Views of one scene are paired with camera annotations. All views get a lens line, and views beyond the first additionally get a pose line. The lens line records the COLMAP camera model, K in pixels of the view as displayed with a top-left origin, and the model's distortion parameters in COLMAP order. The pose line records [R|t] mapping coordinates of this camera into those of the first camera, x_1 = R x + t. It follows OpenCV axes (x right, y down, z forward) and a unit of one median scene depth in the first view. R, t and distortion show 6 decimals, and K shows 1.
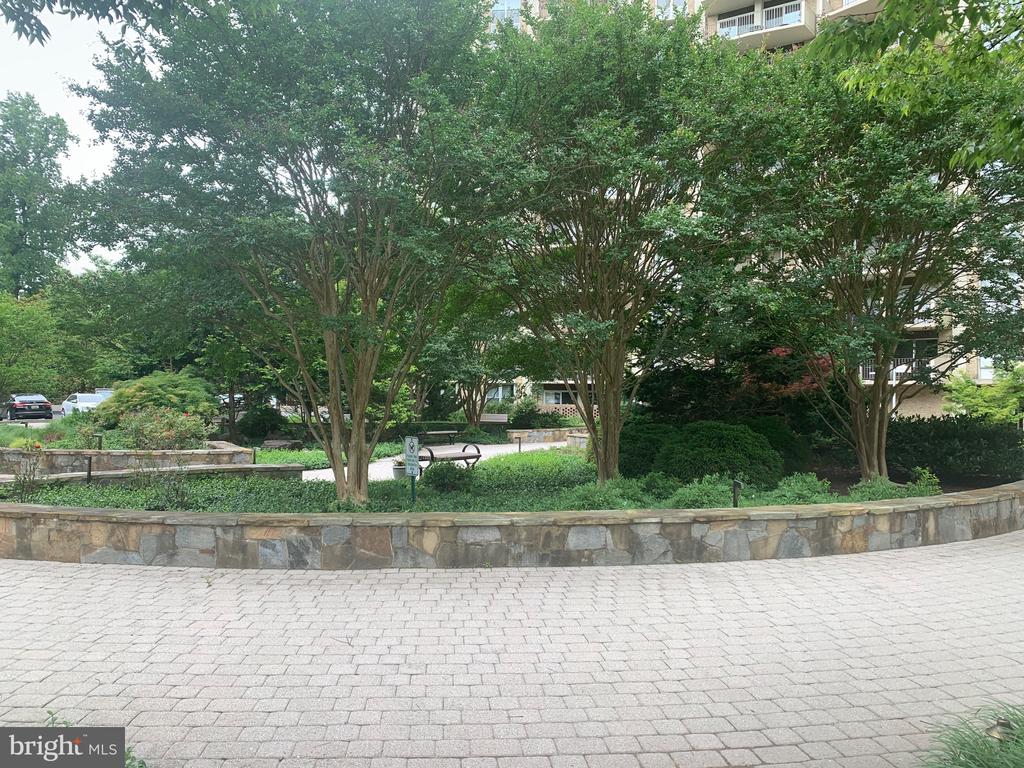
lens RADIAL K [[768.2, 0, 509.3], [0, 768.2, 386.5], [0, 0, 1]] dist [0.024840, 0.000977]
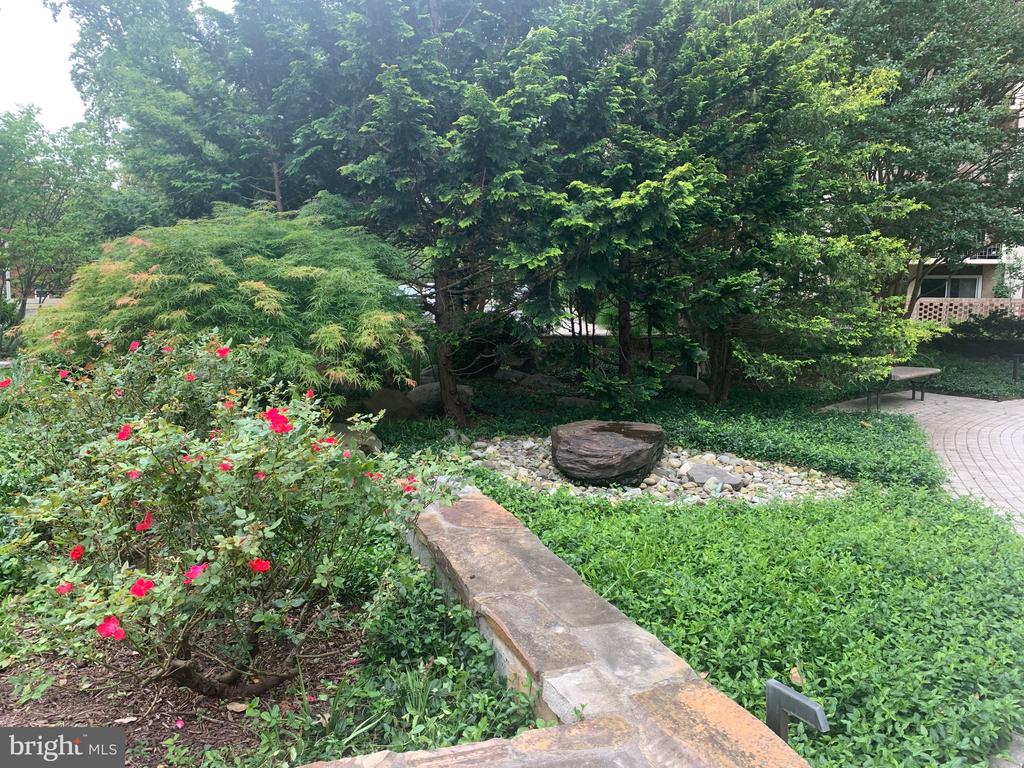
lens RADIAL K [[768.2, 0, 512.5], [0, 768.2, 383.4], [0, 0, 1]] dist [0.024840, 0.000977]
pose [[0.983689, 0.021789, -0.178556, -0.302331], [0.002687, 0.990746, 0.135703, 0.009506], [0.179860, -0.133970, 0.974527, 0.748497]]
